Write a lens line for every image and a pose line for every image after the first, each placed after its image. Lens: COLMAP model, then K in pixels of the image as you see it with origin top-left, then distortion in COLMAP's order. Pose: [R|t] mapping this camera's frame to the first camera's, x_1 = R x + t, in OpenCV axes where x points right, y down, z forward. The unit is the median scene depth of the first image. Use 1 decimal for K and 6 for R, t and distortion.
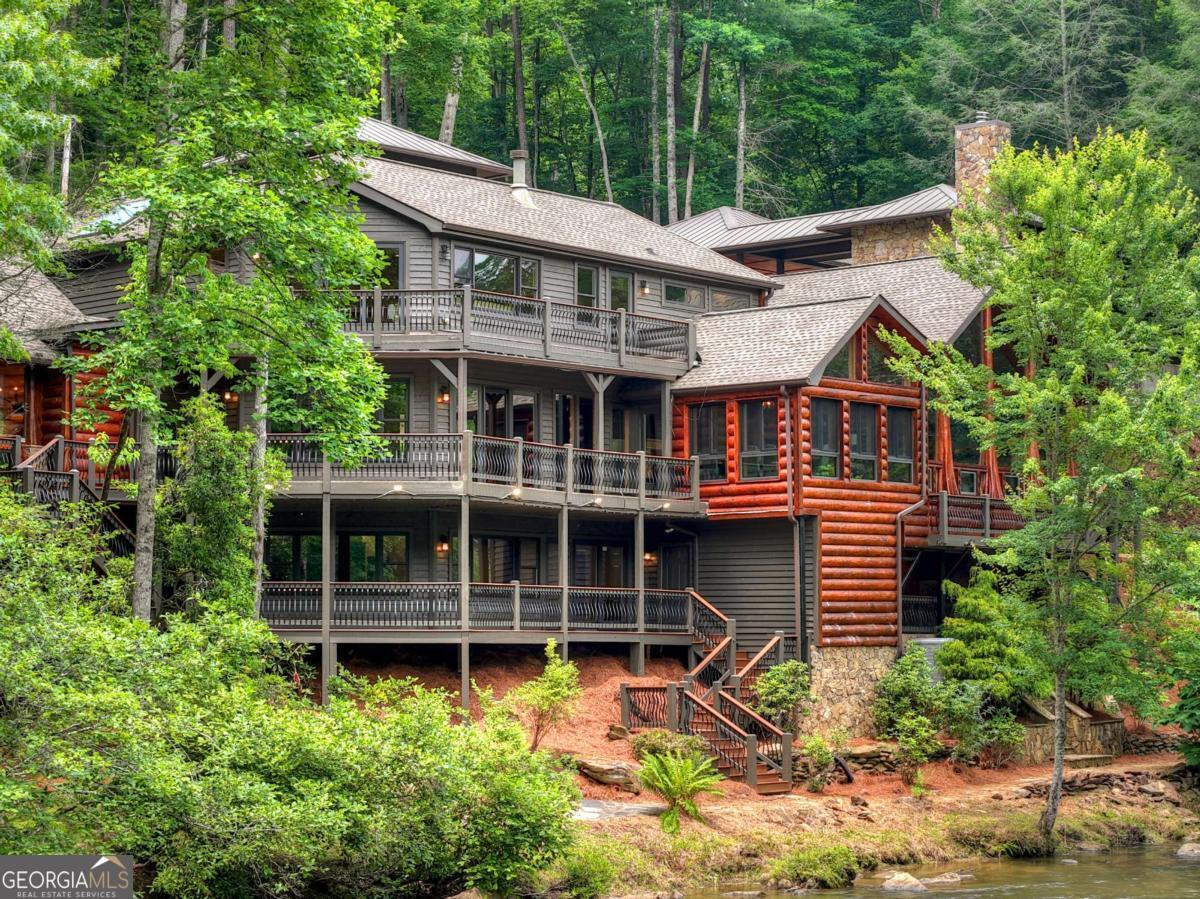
lens RADIAL K [[2488.0, 0, 595.8], [0, 2488.0, 452.3], [0, 0, 1]] dist [-0.127999, 0.000000]
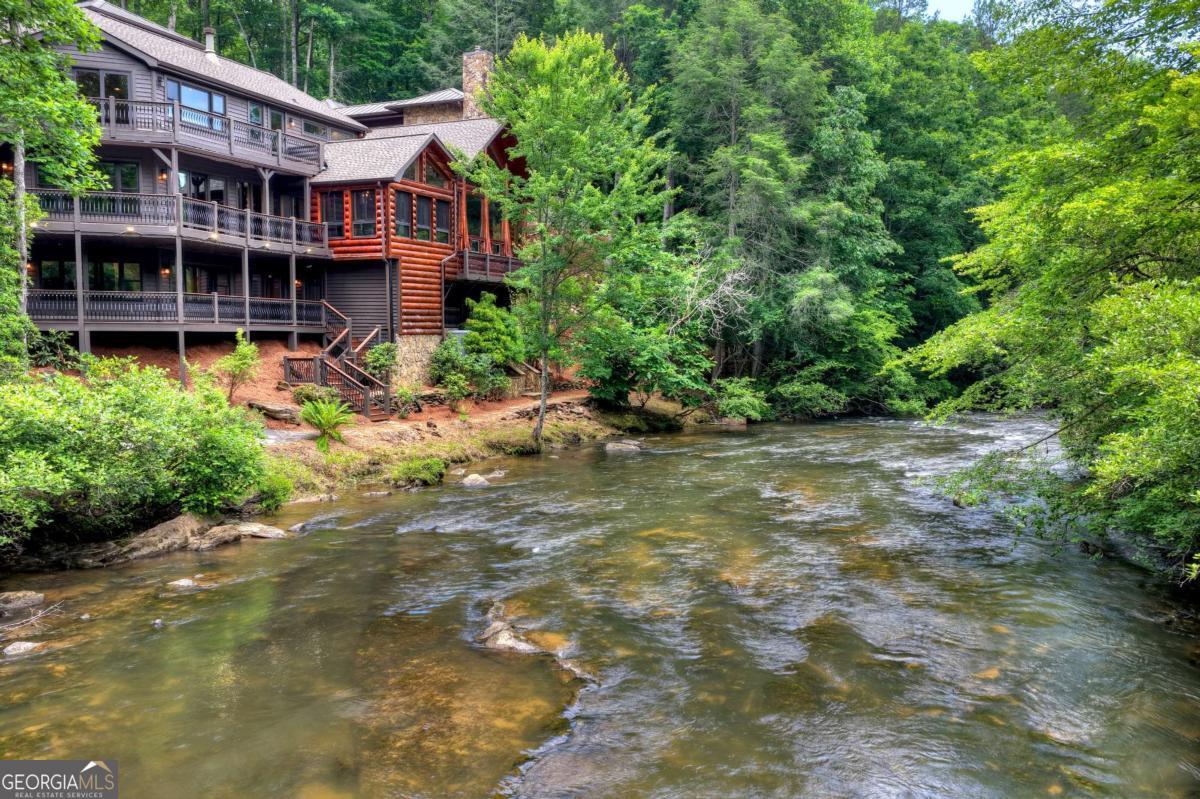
lens RADIAL K [[1001.9, 0, 602.0], [0, 1001.9, 406.4], [0, 0, 1]] dist [-0.011484, 0.028911]
pose [[0.943861, -0.020163, 0.329728, -0.009988], [-0.028995, 0.989227, 0.143490, 0.022814], [-0.329069, -0.144995, 0.933108, 0.284729]]
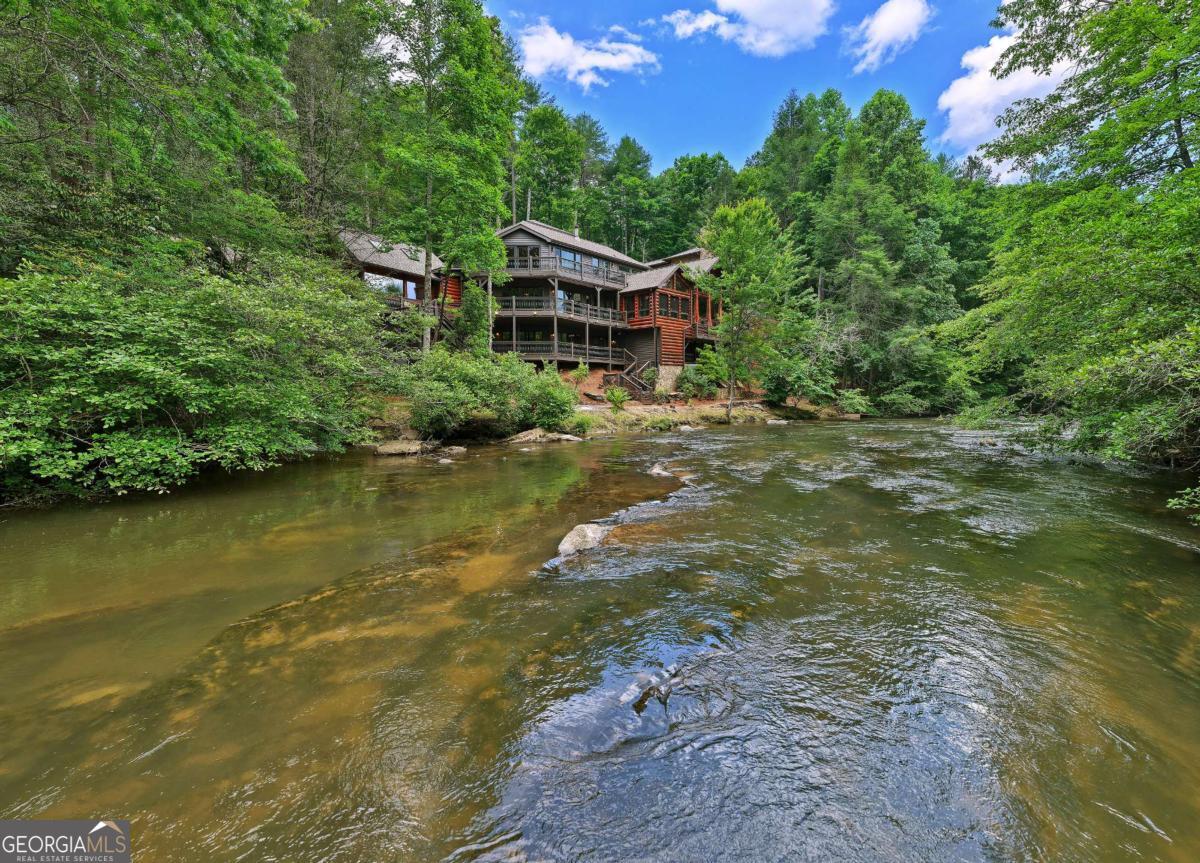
lens RADIAL K [[500.1, 0, 595.3], [0, 500.1, 407.4], [0, 0, 1]] dist [-0.003830, -0.000904]
pose [[0.999044, 0.000786, -0.043711, 0.027946], [0.004056, 0.993859, 0.110584, 0.059479], [0.043530, -0.110655, 0.992905, 0.285077]]
